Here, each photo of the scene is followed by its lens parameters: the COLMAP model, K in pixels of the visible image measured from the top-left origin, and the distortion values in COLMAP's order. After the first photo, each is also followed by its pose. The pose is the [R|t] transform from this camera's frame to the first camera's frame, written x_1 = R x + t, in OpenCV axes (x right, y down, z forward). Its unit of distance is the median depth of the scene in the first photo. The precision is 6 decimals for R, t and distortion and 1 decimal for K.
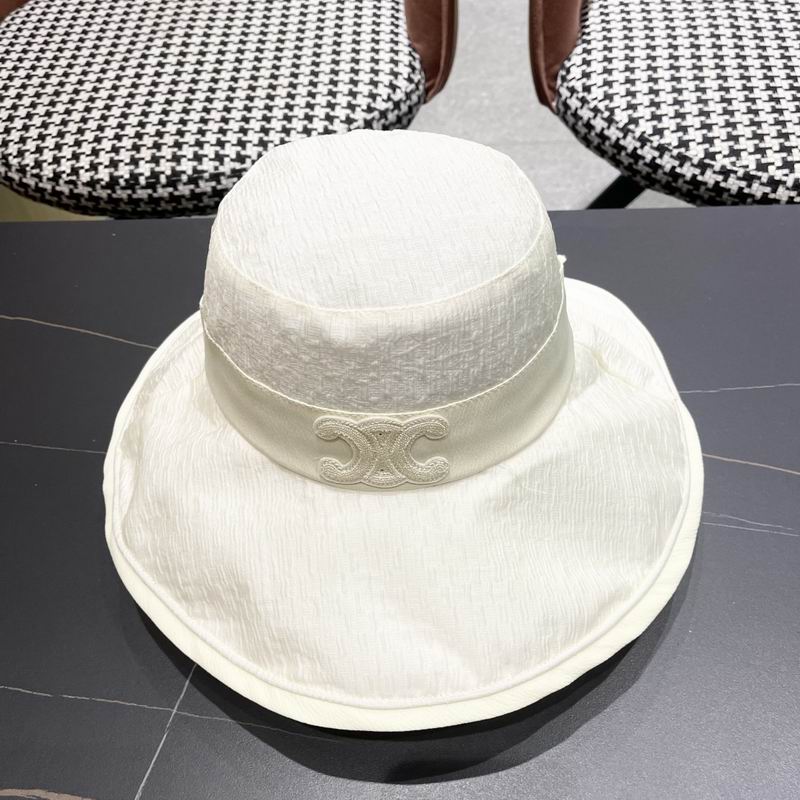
lens RADIAL K [[824.3, 0, 398.3], [0, 824.3, 403.3], [0, 0, 1]] dist [0.021191, 0.000000]
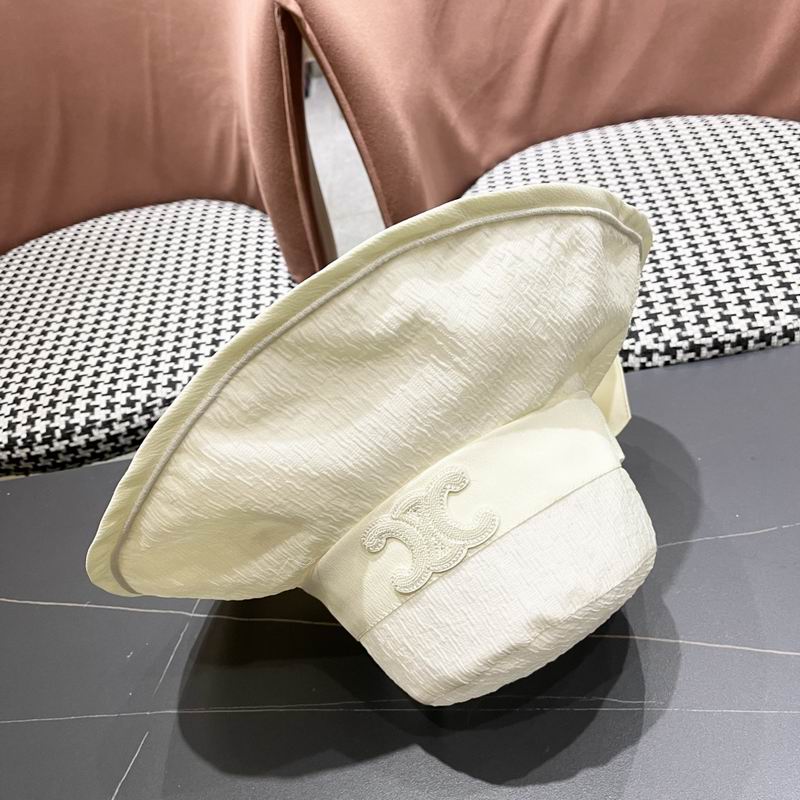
lens RADIAL K [[824.3, 0, 402.6], [0, 824.3, 413.6], [0, 0, 1]] dist [0.021191, 0.000000]
pose [[0.988787, -0.149281, -0.003907, 0.152411], [0.144733, 0.964444, -0.221135, -0.001105], [0.036779, 0.218090, 0.975235, -0.009334]]
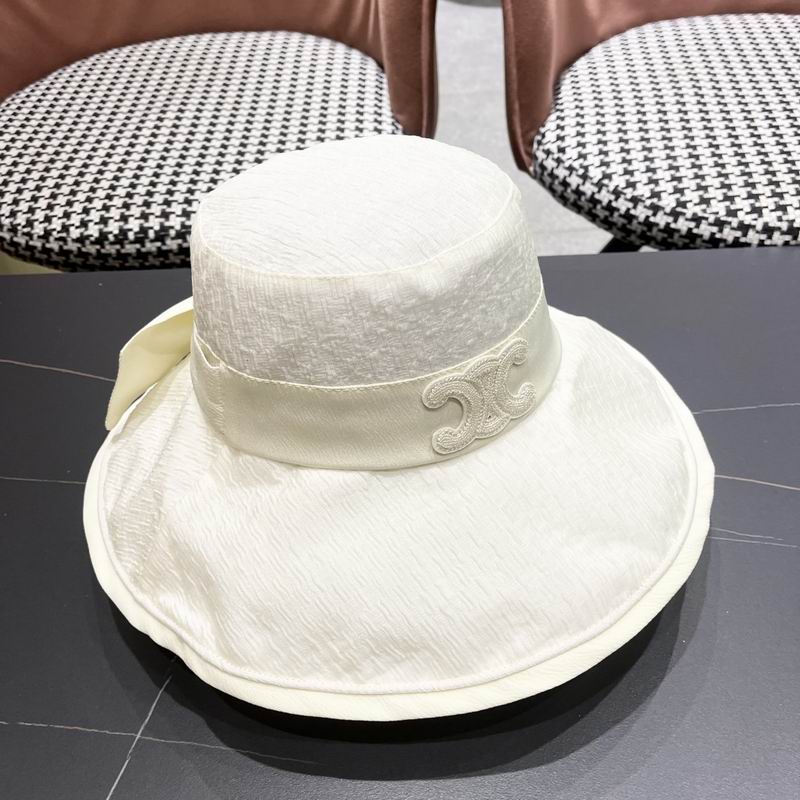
lens RADIAL K [[824.3, 0, 406.0], [0, 824.3, 407.1], [0, 0, 1]] dist [0.021191, 0.000000]
pose [[0.999840, -0.009678, 0.015054, 0.012446], [0.011656, 0.990449, -0.137383, 0.083960], [-0.013581, 0.137537, 0.990404, 0.012766]]
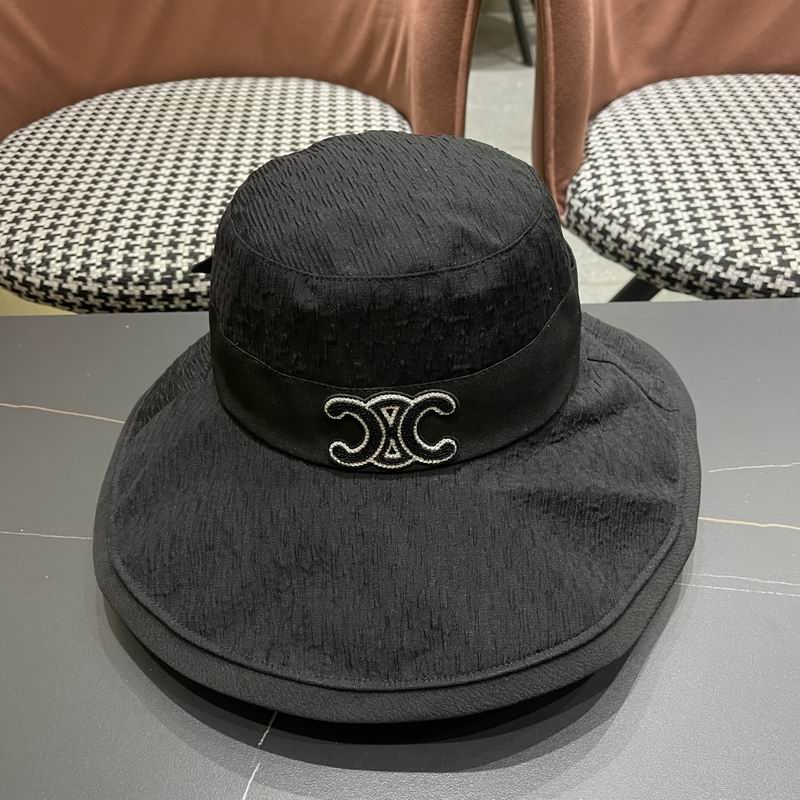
lens RADIAL K [[824.3, 0, 397.3], [0, 824.3, 406.8], [0, 0, 1]] dist [0.021191, 0.000000]
pose [[0.997092, -0.001025, 0.076203, -0.103061], [0.016525, 0.979028, -0.203054, 0.079256], [-0.074397, 0.203723, 0.976198, 0.068355]]
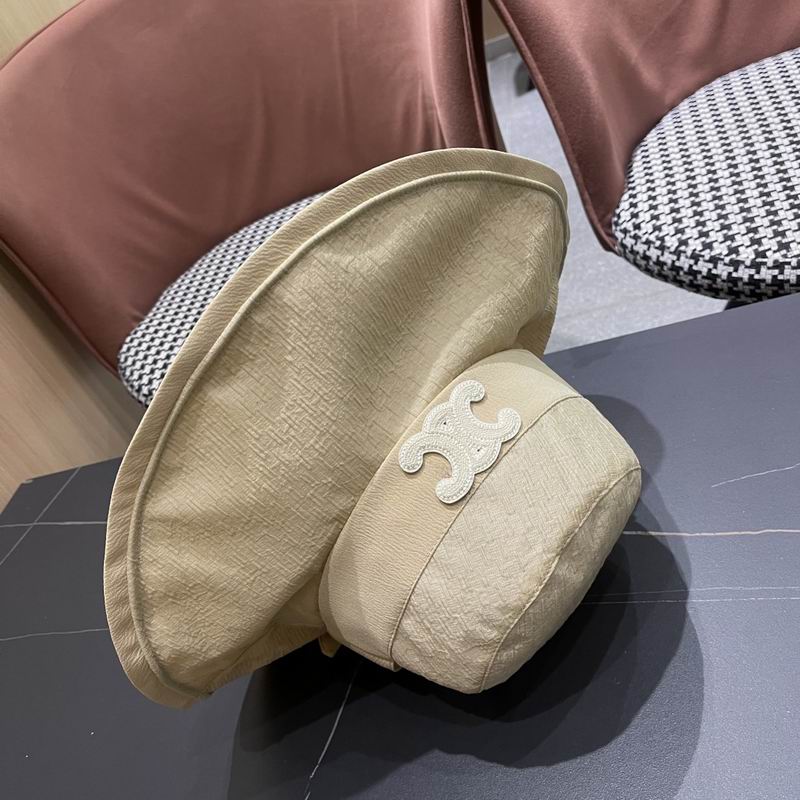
lens RADIAL K [[824.3, 0, 416.2], [0, 824.3, 411.3], [0, 0, 1]] dist [0.021191, 0.000000]
pose [[0.957600, -0.197370, -0.209874, 0.132747], [0.143174, 0.958169, -0.247819, 0.076095], [0.250007, 0.207262, 0.945801, -0.038838]]
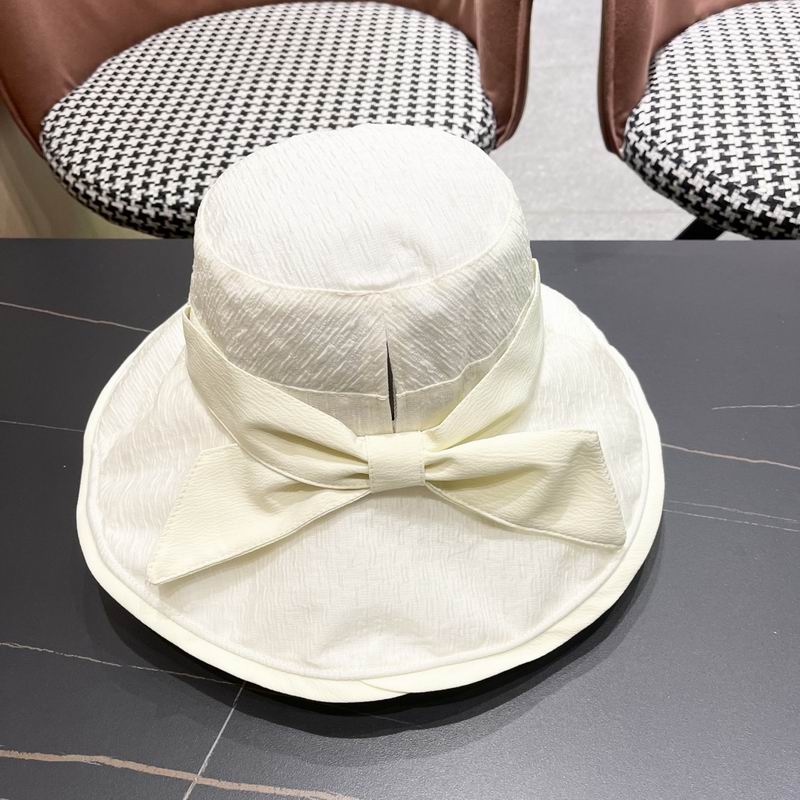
lens RADIAL K [[824.3, 0, 401.9], [0, 824.3, 409.2], [0, 0, 1]] dist [0.021191, 0.000000]
pose [[0.998377, 0.040181, -0.040362, -0.033340], [-0.044080, 0.993921, -0.100890, 0.082763], [0.036062, 0.102506, 0.994079, -0.004600]]
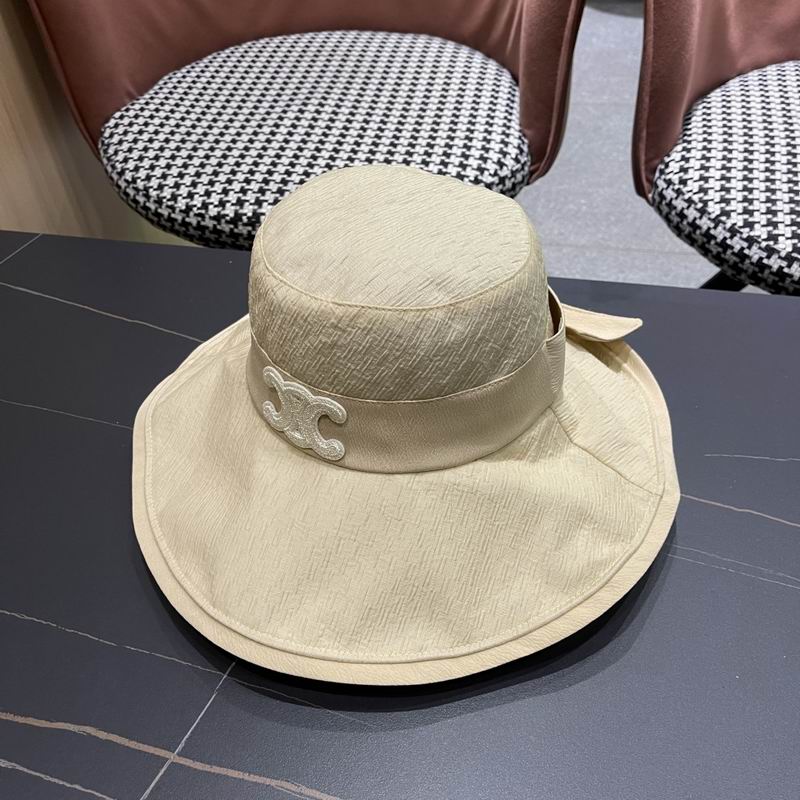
lens RADIAL K [[824.3, 0, 396.4], [0, 824.3, 405.1], [0, 0, 1]] dist [0.021191, 0.000000]
pose [[0.987741, 0.126265, -0.091781, -0.001912], [-0.136830, 0.983327, -0.119771, 0.080061], [0.075128, 0.130861, 0.988550, -0.040194]]
